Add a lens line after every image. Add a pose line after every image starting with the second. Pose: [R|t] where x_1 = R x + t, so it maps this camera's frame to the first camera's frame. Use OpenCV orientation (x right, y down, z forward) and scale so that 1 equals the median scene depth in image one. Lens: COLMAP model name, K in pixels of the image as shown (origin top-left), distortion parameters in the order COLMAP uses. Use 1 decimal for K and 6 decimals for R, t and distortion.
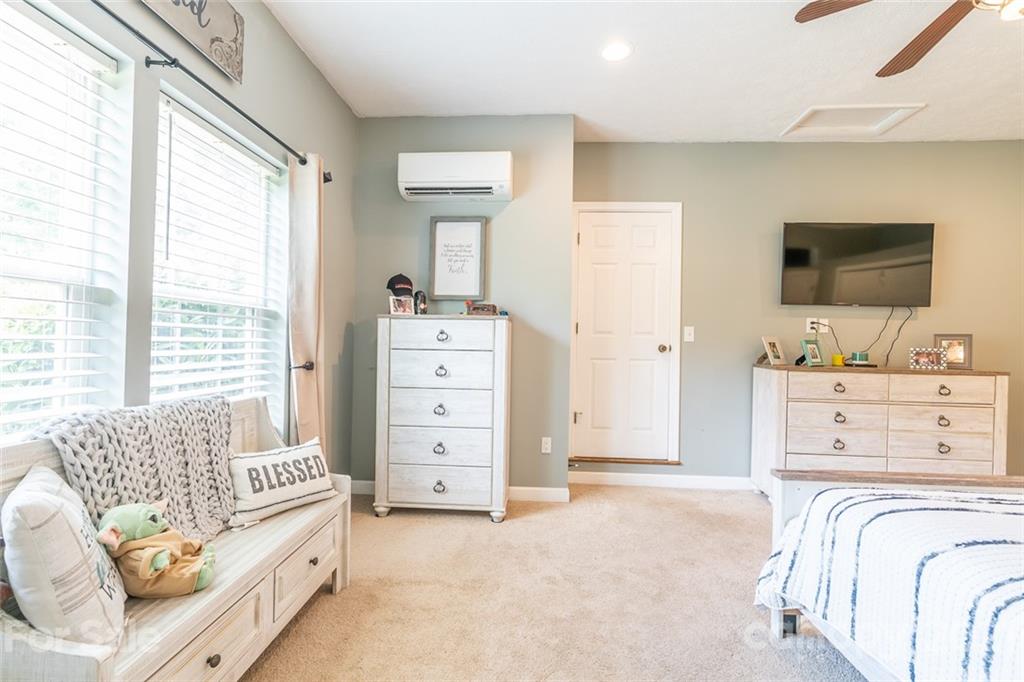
lens RADIAL K [[469.8, 0, 508.7], [0, 469.8, 337.6], [0, 0, 1]] dist [-0.013699, -0.000100]
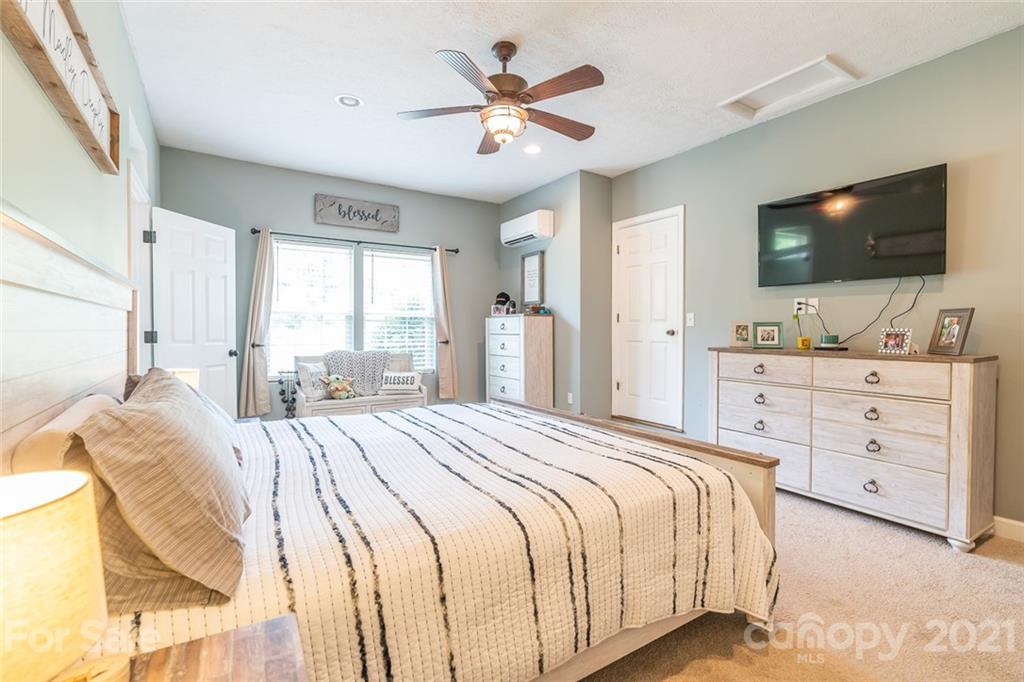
lens RADIAL K [[469.8, 0, 502.0], [0, 469.8, 337.5], [0, 0, 1]] dist [-0.013699, -0.000100]
pose [[0.580926, -0.003477, -0.813949, 1.205950], [0.016047, 0.999845, 0.007182, 0.023073], [0.813798, -0.017234, 0.580892, -0.037966]]
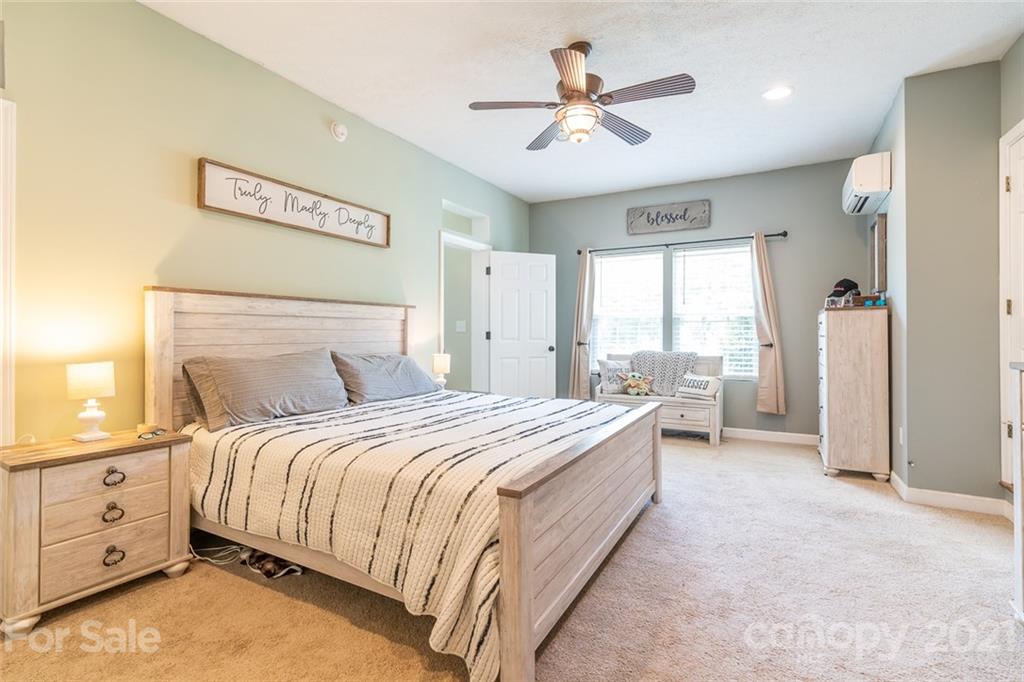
lens RADIAL K [[469.8, 0, 506.9], [0, 469.8, 337.2], [0, 0, 1]] dist [-0.013699, -0.000100]
pose [[-0.441229, -0.011760, -0.897317, 1.330569], [-0.001555, 0.999923, -0.012340, 0.043482], [0.897393, -0.004049, -0.441214, 0.723428]]
